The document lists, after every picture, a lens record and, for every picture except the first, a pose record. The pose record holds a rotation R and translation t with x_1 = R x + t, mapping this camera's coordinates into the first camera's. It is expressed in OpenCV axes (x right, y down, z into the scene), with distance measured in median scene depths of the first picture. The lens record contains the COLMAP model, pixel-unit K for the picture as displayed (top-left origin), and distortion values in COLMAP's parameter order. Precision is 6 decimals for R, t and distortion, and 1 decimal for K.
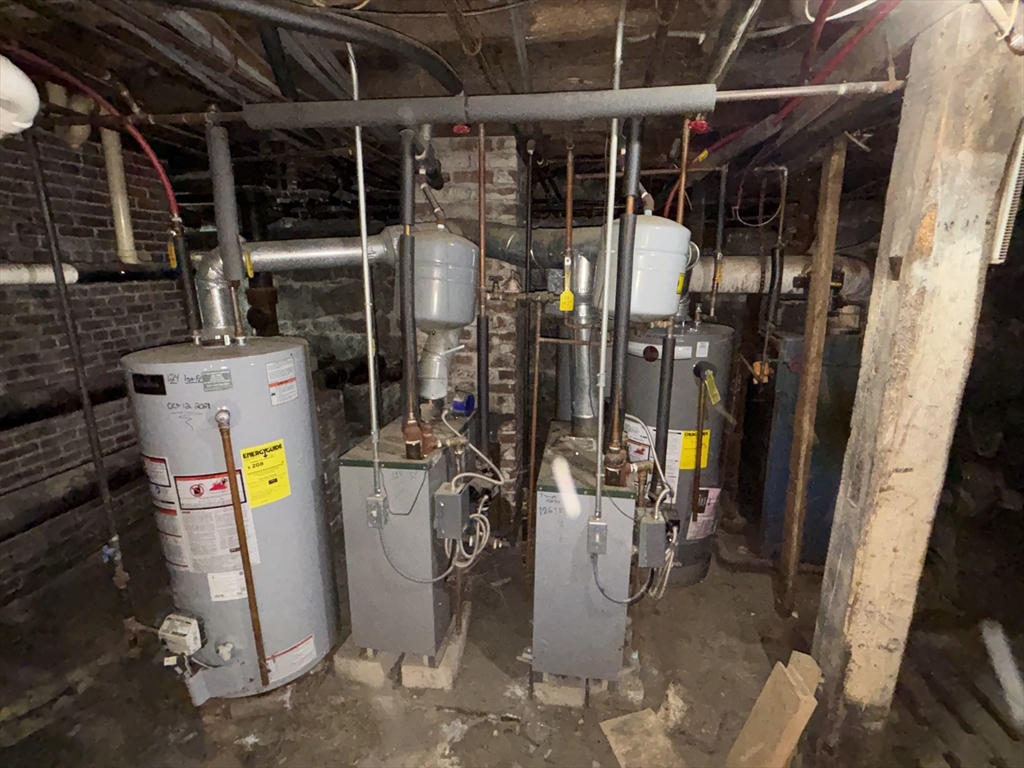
lens RADIAL K [[497.2, 0, 509.3], [0, 497.2, 388.7], [0, 0, 1]] dist [0.005104, 0.001812]
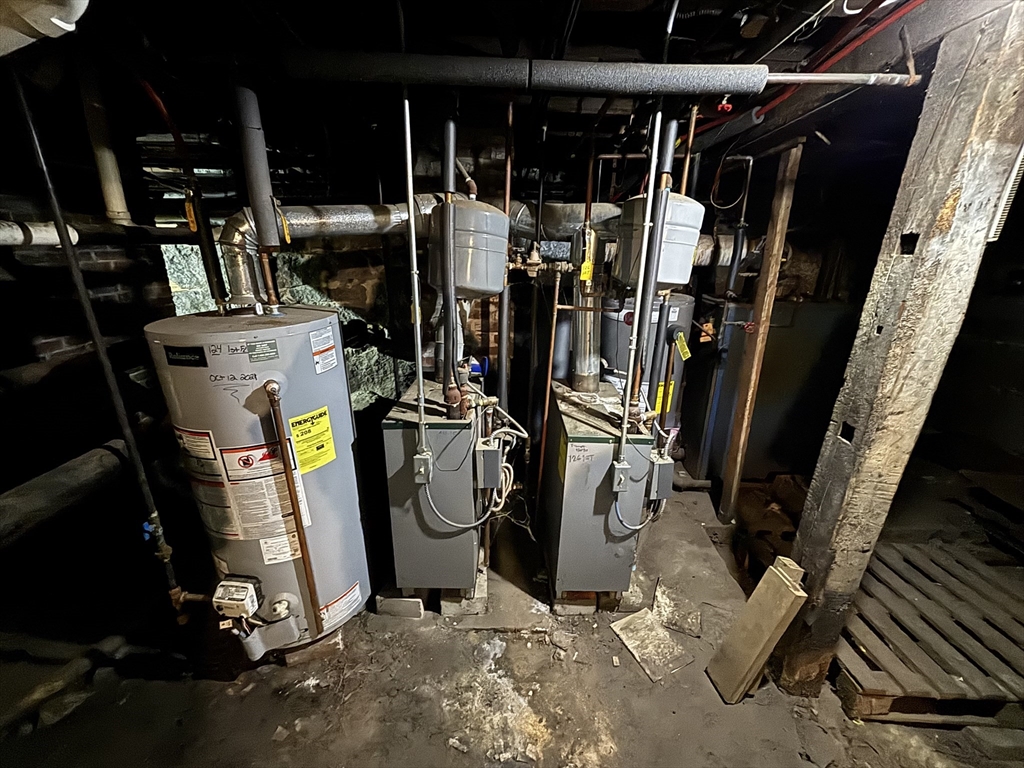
lens RADIAL K [[408.9, 0, 510.5], [0, 408.9, 385.0], [0, 0, 1]] dist [0.007820, -0.001638]
pose [[0.986548, -0.034744, 0.159737, -0.219932], [0.020007, 0.995469, 0.092961, -0.013163], [-0.162243, -0.088515, 0.982773, 0.116599]]
